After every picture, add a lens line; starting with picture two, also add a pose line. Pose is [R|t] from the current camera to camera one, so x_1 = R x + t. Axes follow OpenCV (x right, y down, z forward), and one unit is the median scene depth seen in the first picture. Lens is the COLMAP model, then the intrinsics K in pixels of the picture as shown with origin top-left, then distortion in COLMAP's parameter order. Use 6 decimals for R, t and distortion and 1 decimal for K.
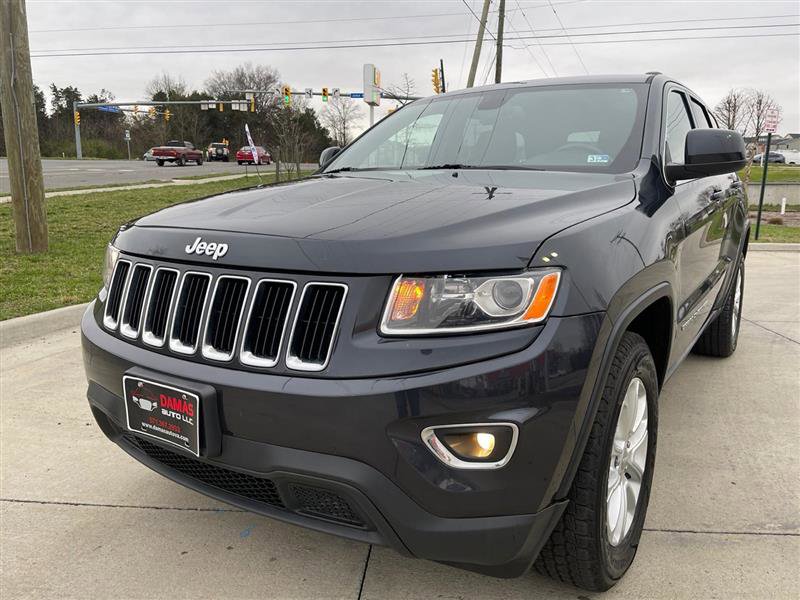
lens RADIAL K [[611.7, 0, 402.5], [0, 611.7, 292.6], [0, 0, 1]] dist [0.079917, -0.107419]
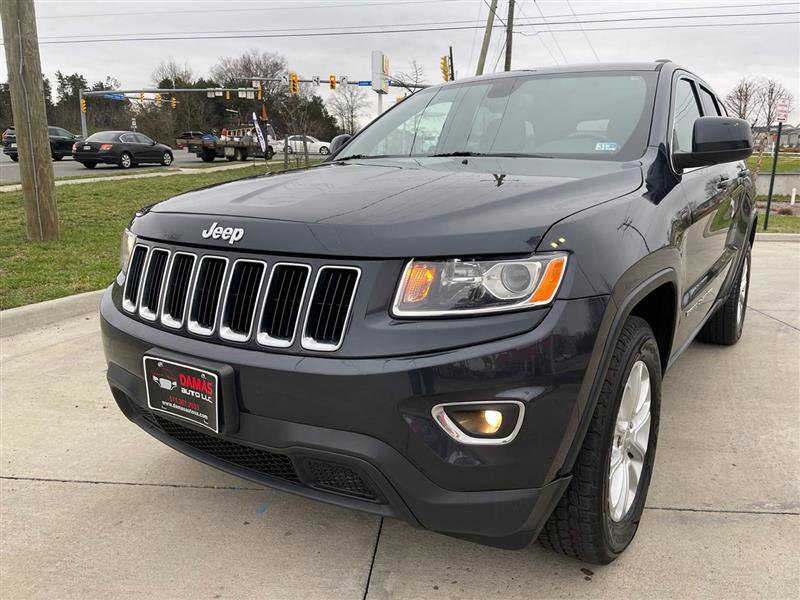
lens RADIAL K [[611.7, 0, 408.1], [0, 611.7, 303.2], [0, 0, 1]] dist [0.079917, -0.107419]
pose [[0.999991, 0.002657, -0.003310, -0.004036], [-0.002547, 0.999457, 0.032847, 0.008186], [0.003396, -0.032838, 0.999455, -0.022927]]
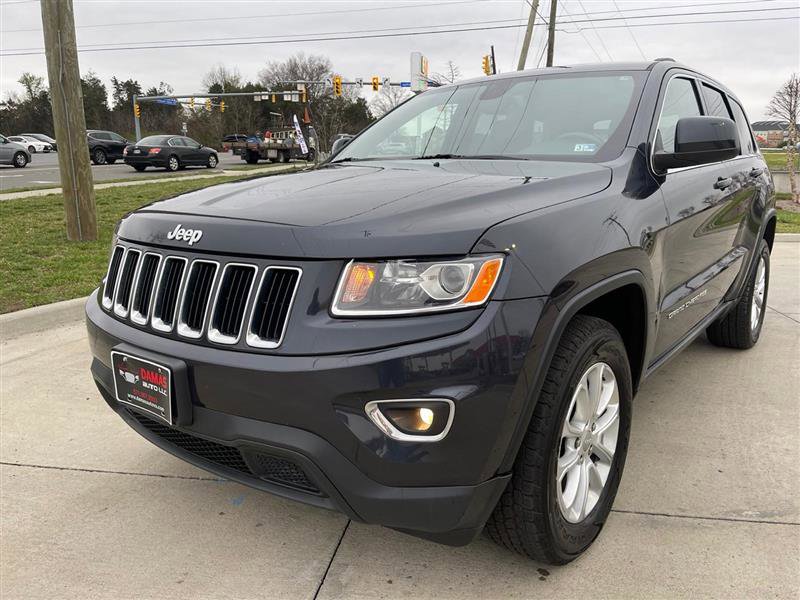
lens RADIAL K [[611.7, 0, 407.5], [0, 611.7, 300.6], [0, 0, 1]] dist [0.079917, -0.107419]
pose [[0.997111, 0.010713, -0.075195, 0.117828], [-0.008563, 0.999547, 0.028859, 0.007083], [0.075470, -0.028132, 0.996751, -0.038479]]
